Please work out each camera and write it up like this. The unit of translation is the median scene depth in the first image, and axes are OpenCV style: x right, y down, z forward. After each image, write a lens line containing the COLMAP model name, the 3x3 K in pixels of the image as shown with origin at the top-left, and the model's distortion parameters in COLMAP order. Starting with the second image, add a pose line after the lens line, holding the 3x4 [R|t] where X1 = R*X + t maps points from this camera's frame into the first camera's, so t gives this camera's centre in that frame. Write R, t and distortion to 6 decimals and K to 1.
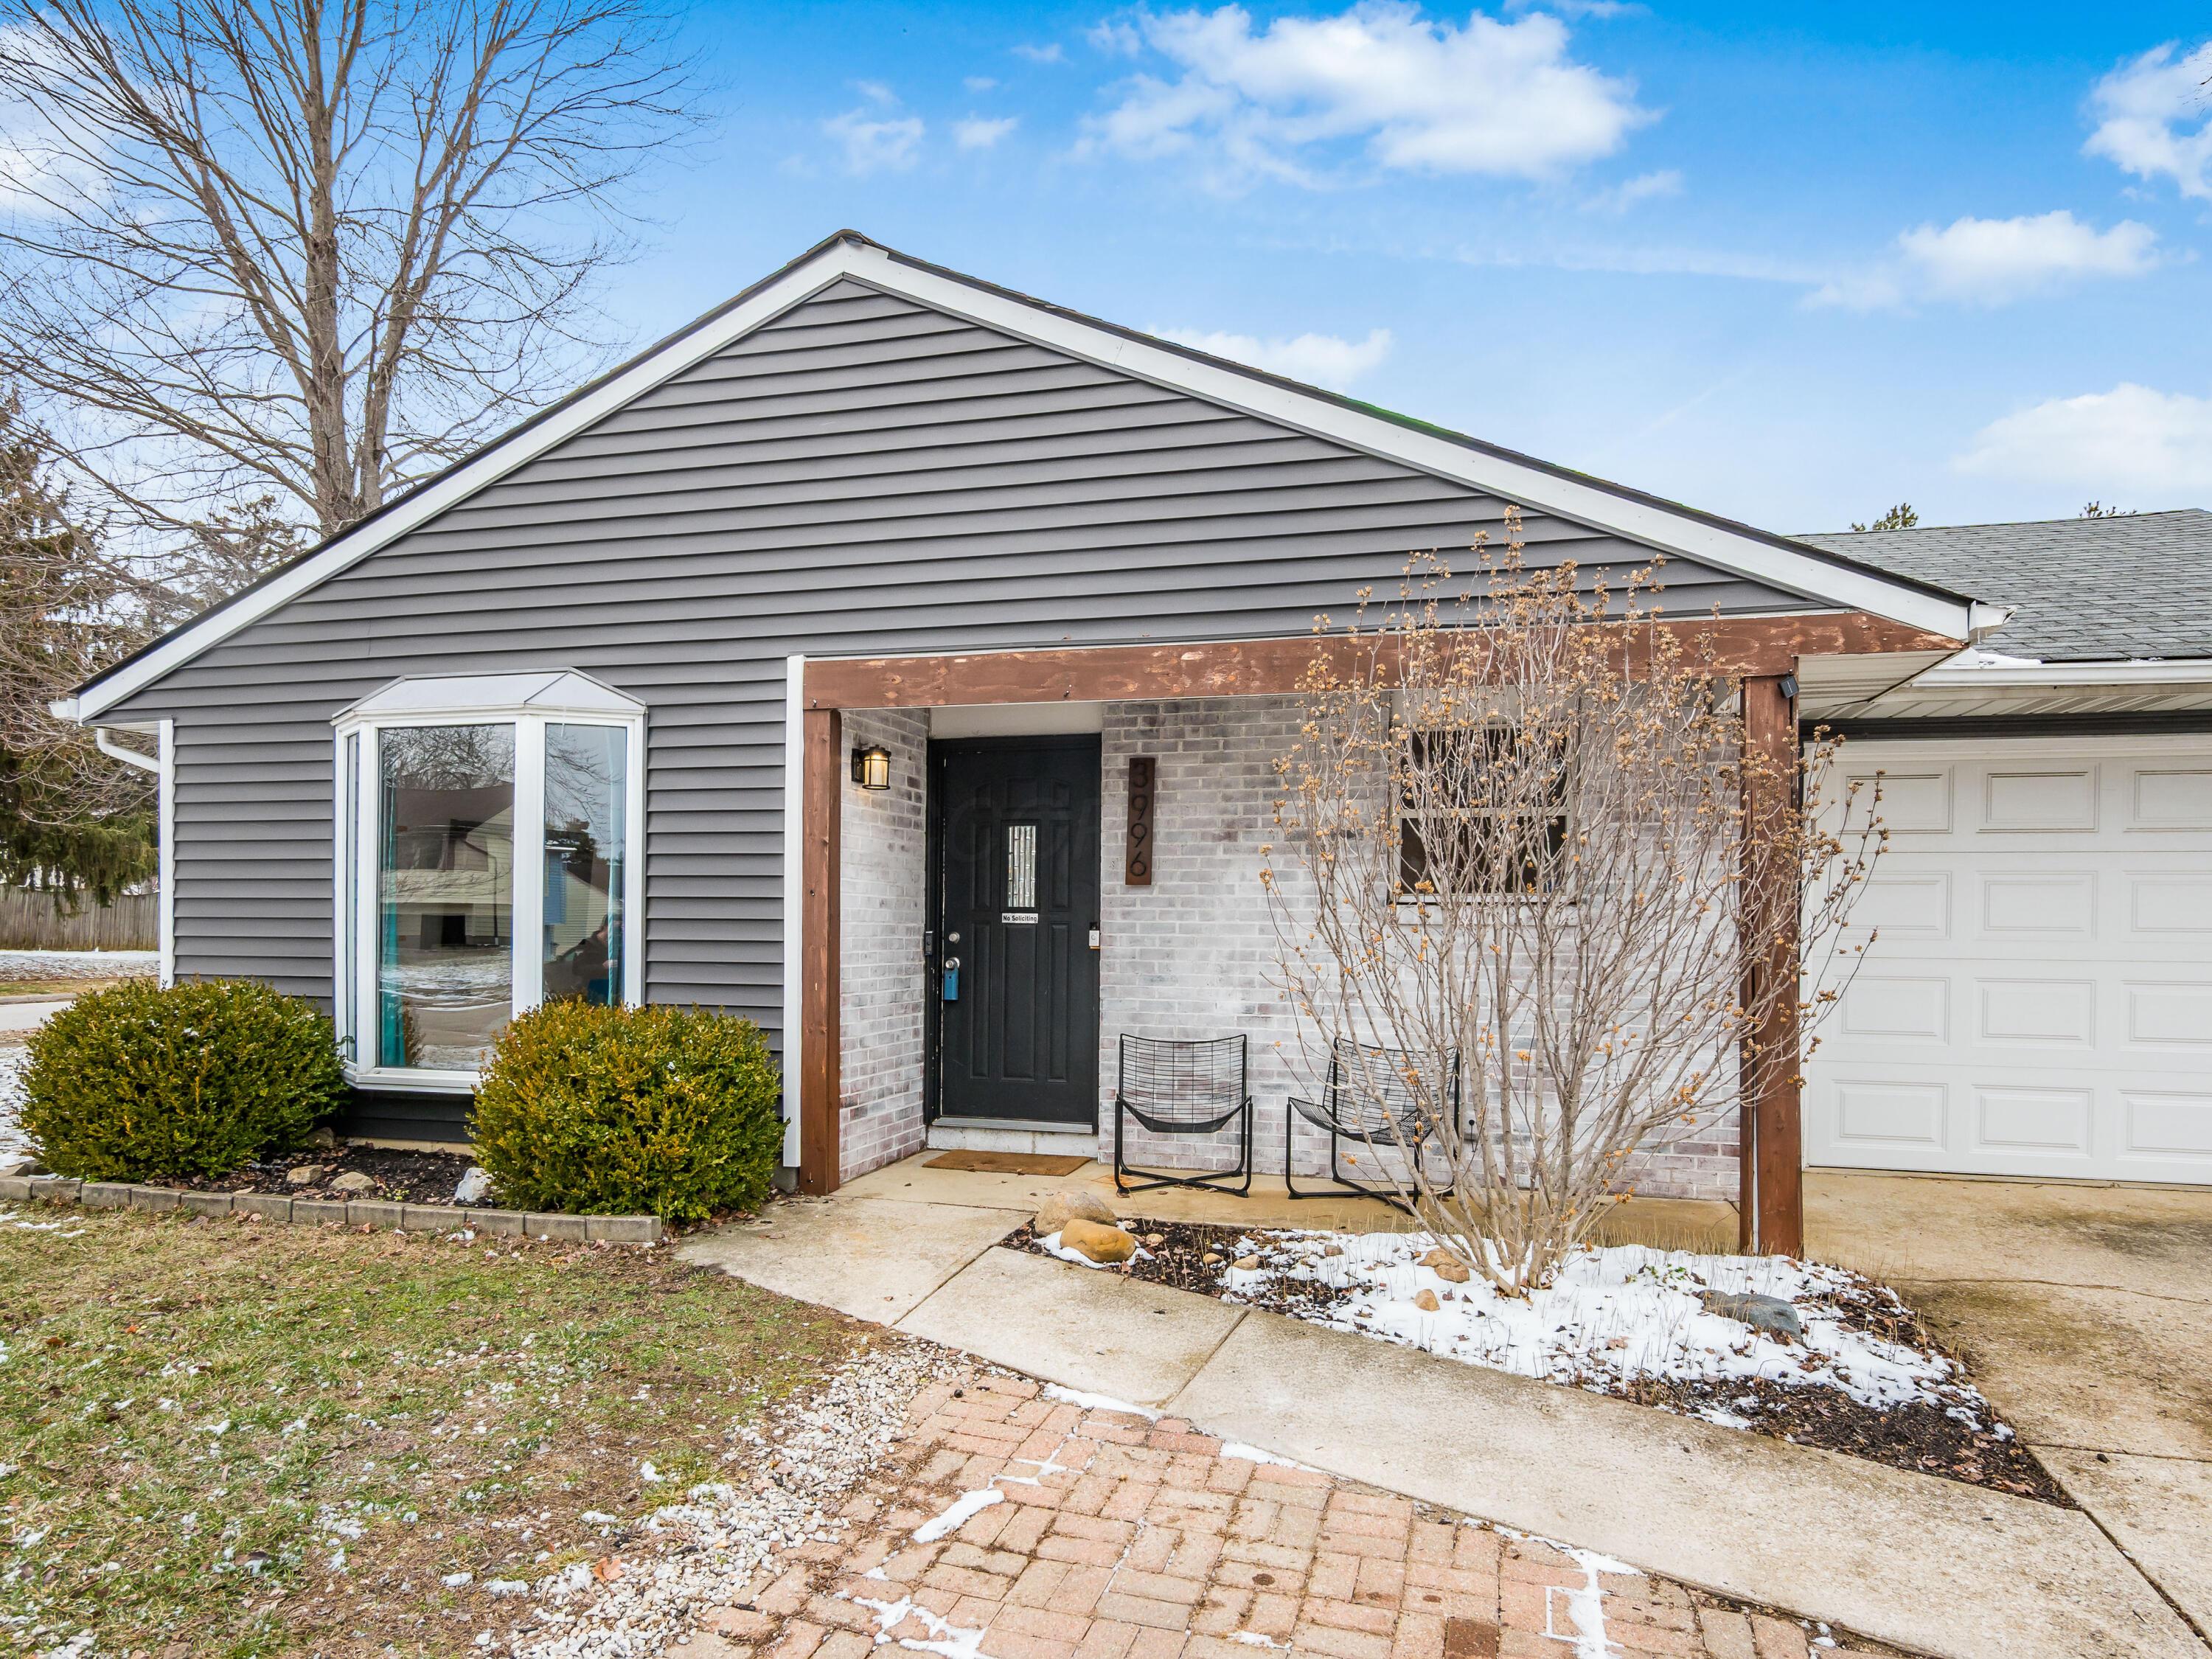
lens RADIAL K [[1342.9, 0, 1109.0], [0, 1342.9, 947.9], [0, 0, 1]] dist [0.000436, 0.001228]
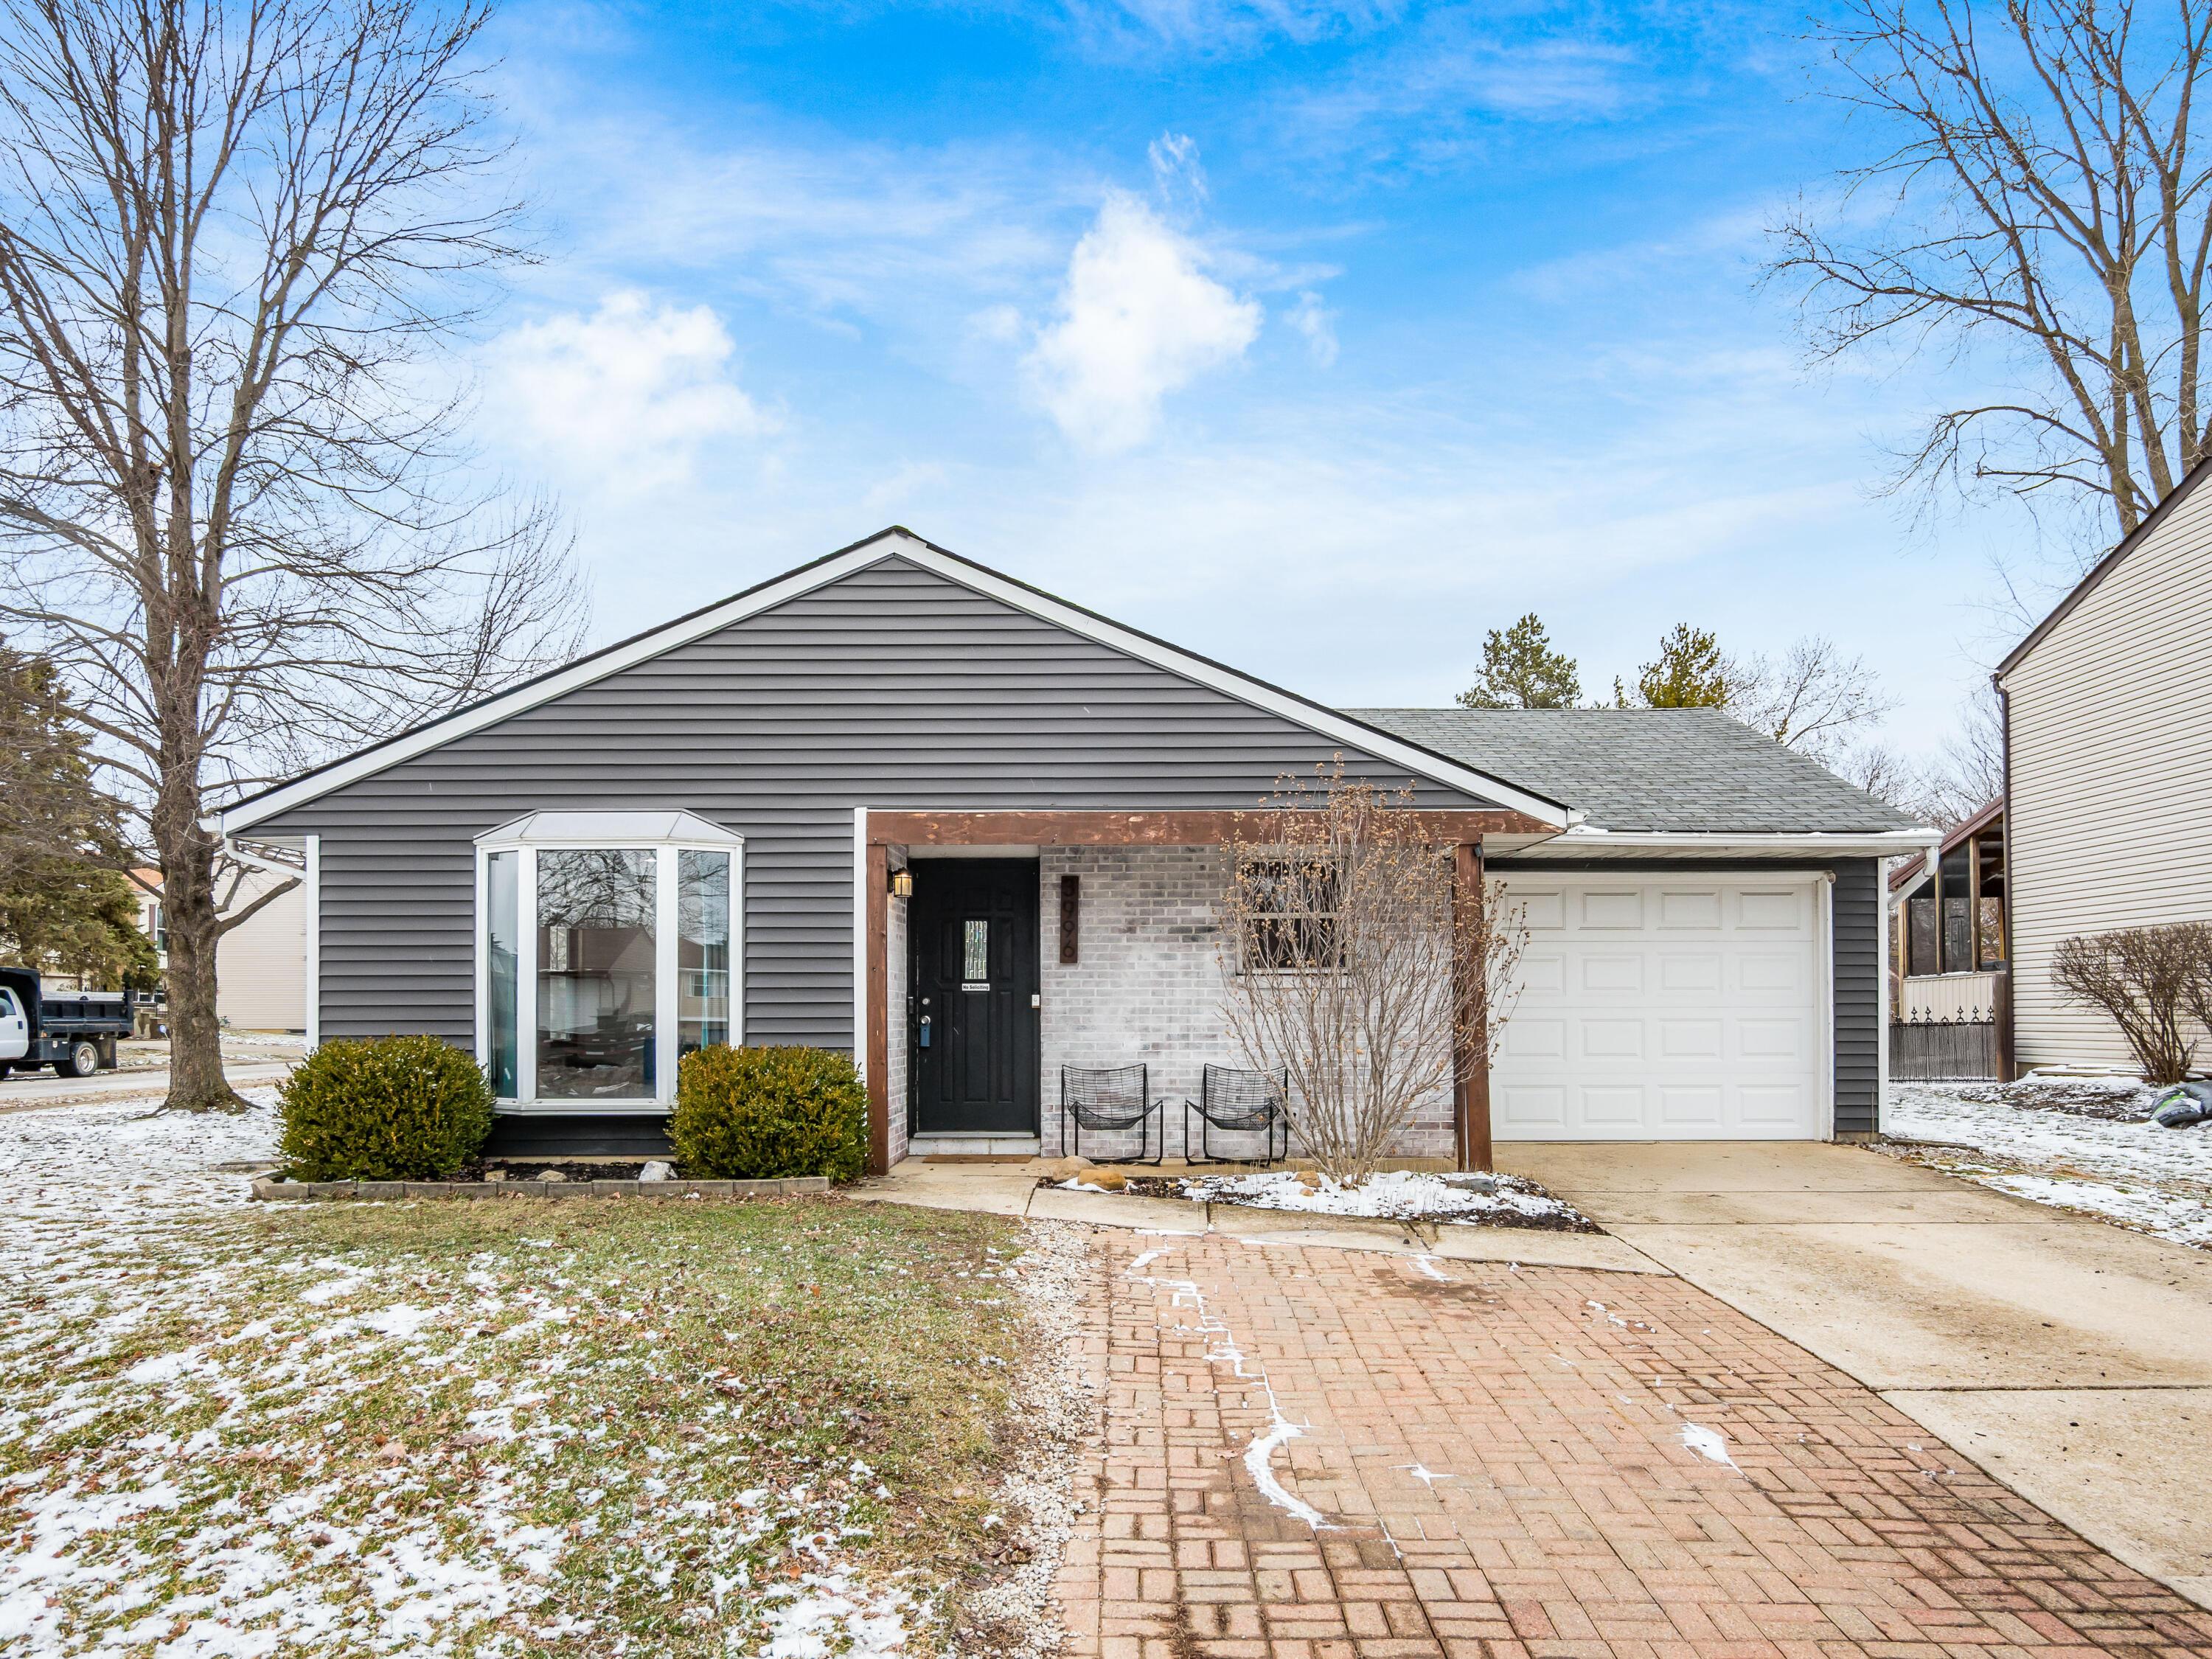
lens RADIAL K [[1542.6, 0, 1111.2], [0, 1542.6, 1011.3], [0, 0, 1]] dist [-0.004409, -0.002385]
pose [[0.966115, -0.011773, 0.257845, -0.391526], [0.016541, 0.999730, -0.016331, 0.035787], [-0.257583, 0.020043, 0.966048, -0.670159]]
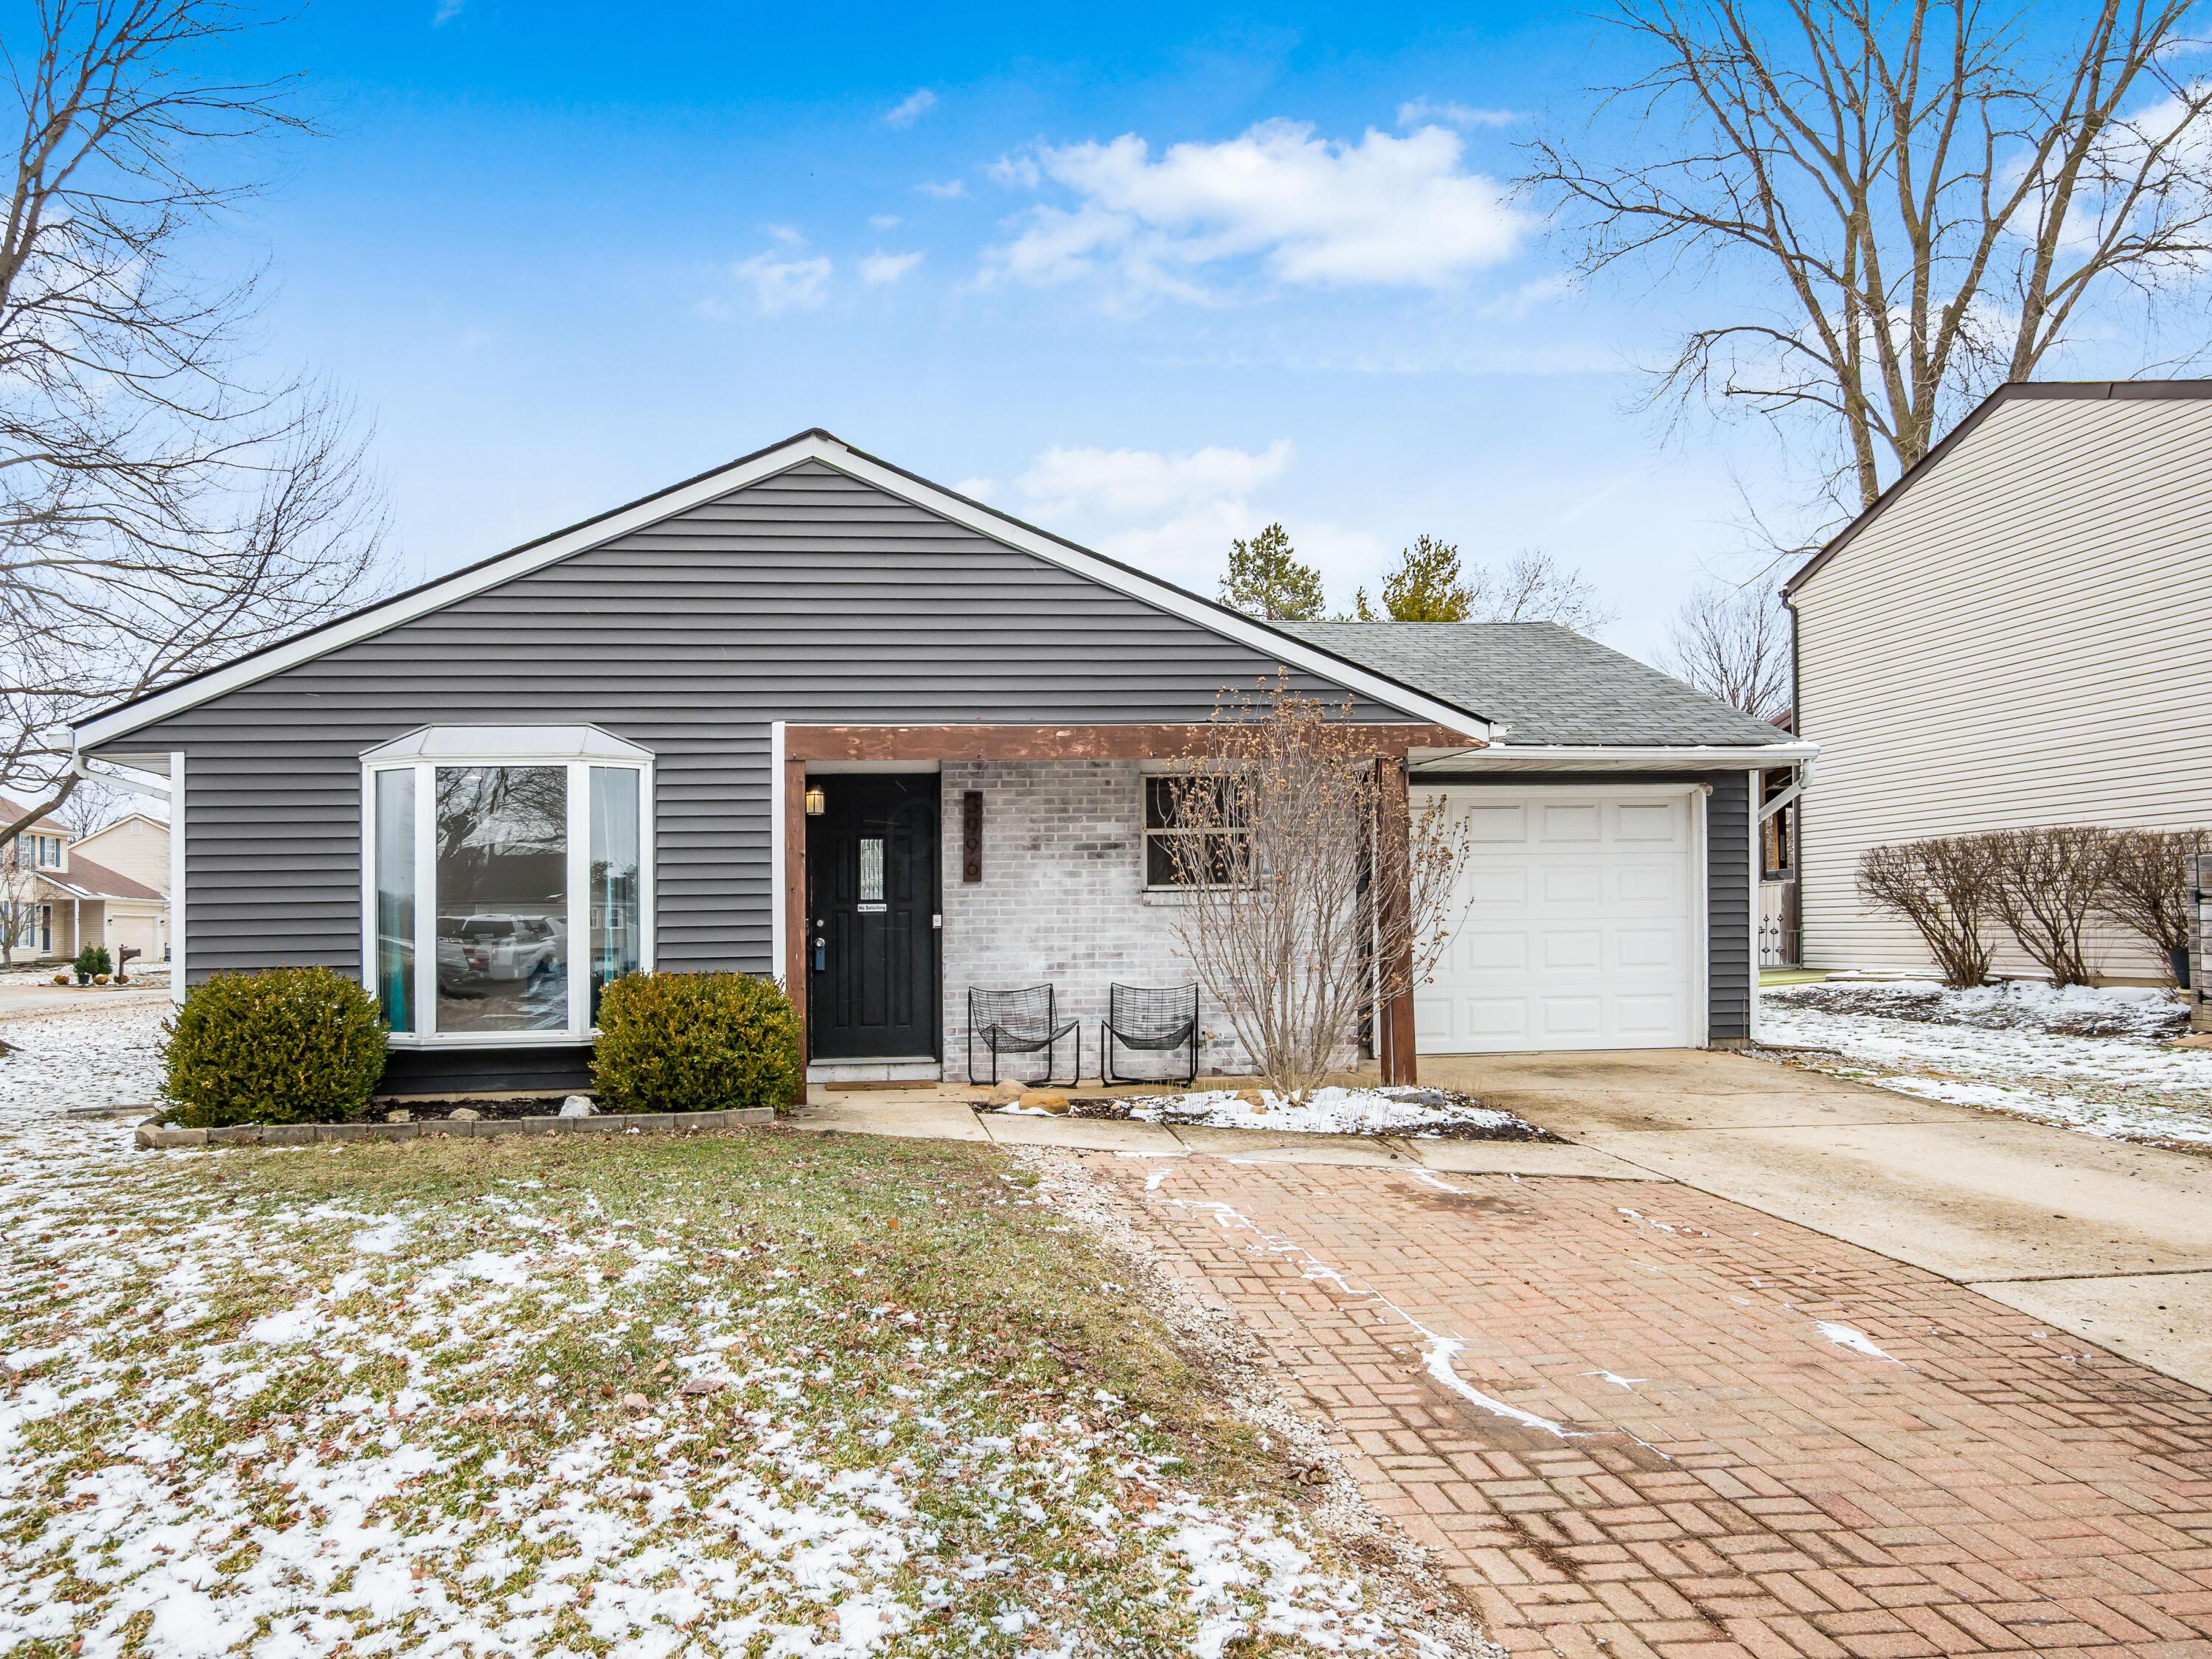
lens RADIAL K [[1600.7, 0, 964.4], [0, 1600.7, 936.3], [0, 0, 1]] dist [-0.002713, -0.002041]
pose [[0.933160, -0.026233, 0.358502, -0.634065], [0.032094, 0.999431, -0.010407, 0.029764], [-0.358025, 0.021217, 0.933471, -0.607633]]
